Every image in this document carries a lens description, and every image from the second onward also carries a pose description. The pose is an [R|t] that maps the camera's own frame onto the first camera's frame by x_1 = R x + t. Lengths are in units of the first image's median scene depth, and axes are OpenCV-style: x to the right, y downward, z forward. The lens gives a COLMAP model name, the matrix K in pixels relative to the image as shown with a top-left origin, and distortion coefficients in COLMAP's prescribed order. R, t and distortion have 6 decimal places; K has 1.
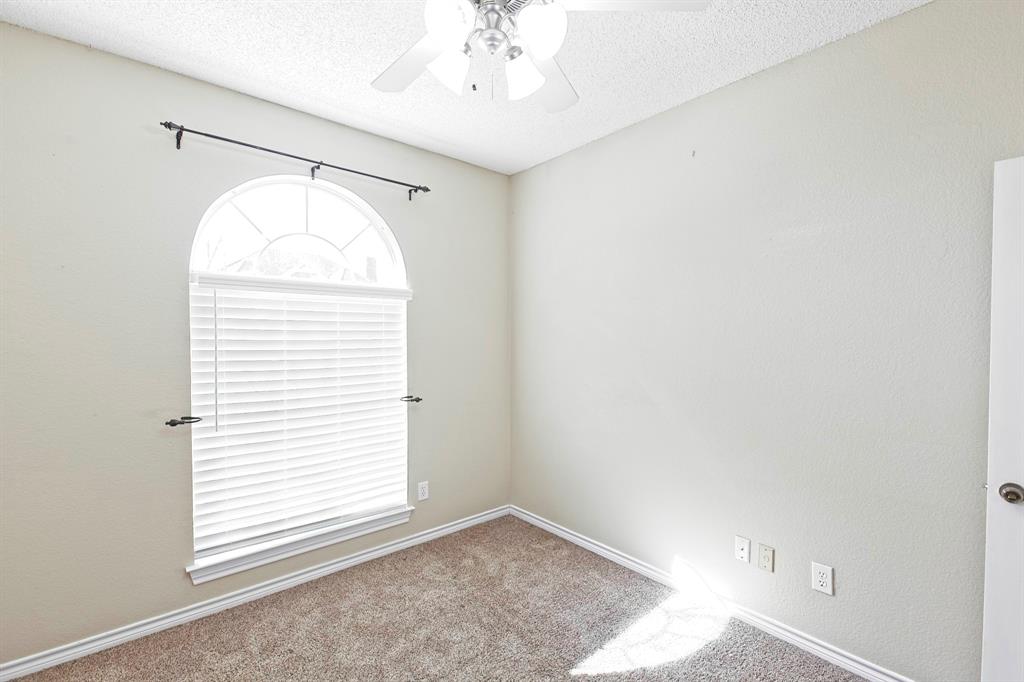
lens RADIAL K [[450.7, 0, 513.2], [0, 450.7, 343.0], [0, 0, 1]] dist [0.021167, -0.011375]
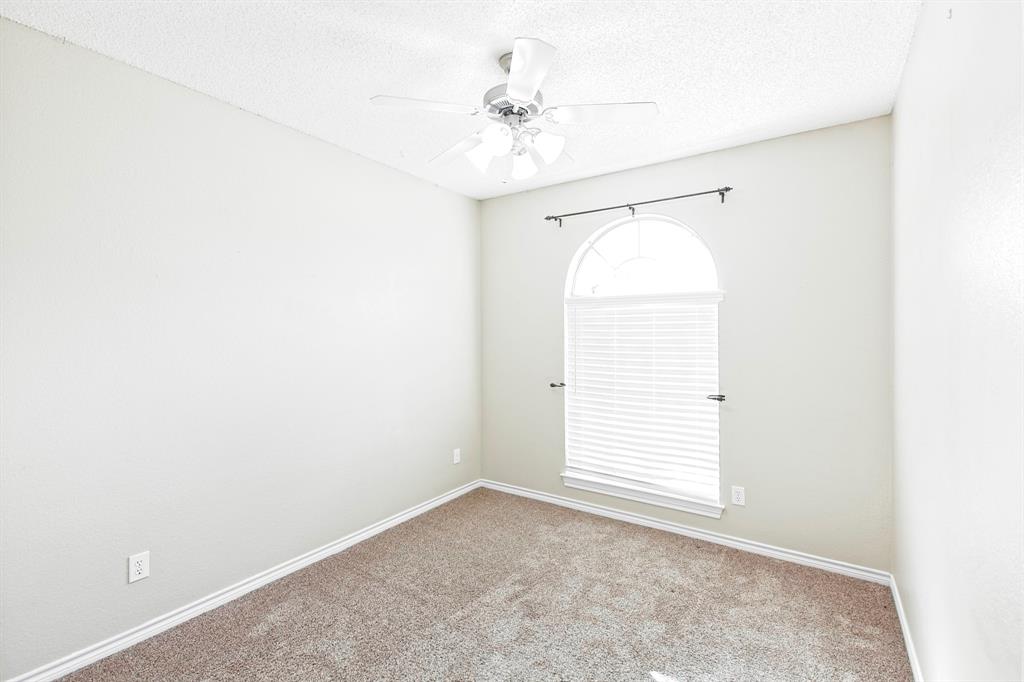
lens RADIAL K [[450.7, 0, 513.2], [0, 450.7, 343.0], [0, 0, 1]] dist [0.021167, -0.011375]
pose [[0.264953, 0.005701, -0.964244, 0.740676], [-0.026129, 0.999658, -0.001269, 0.016218], [0.963907, 0.025531, 0.265011, 0.325727]]
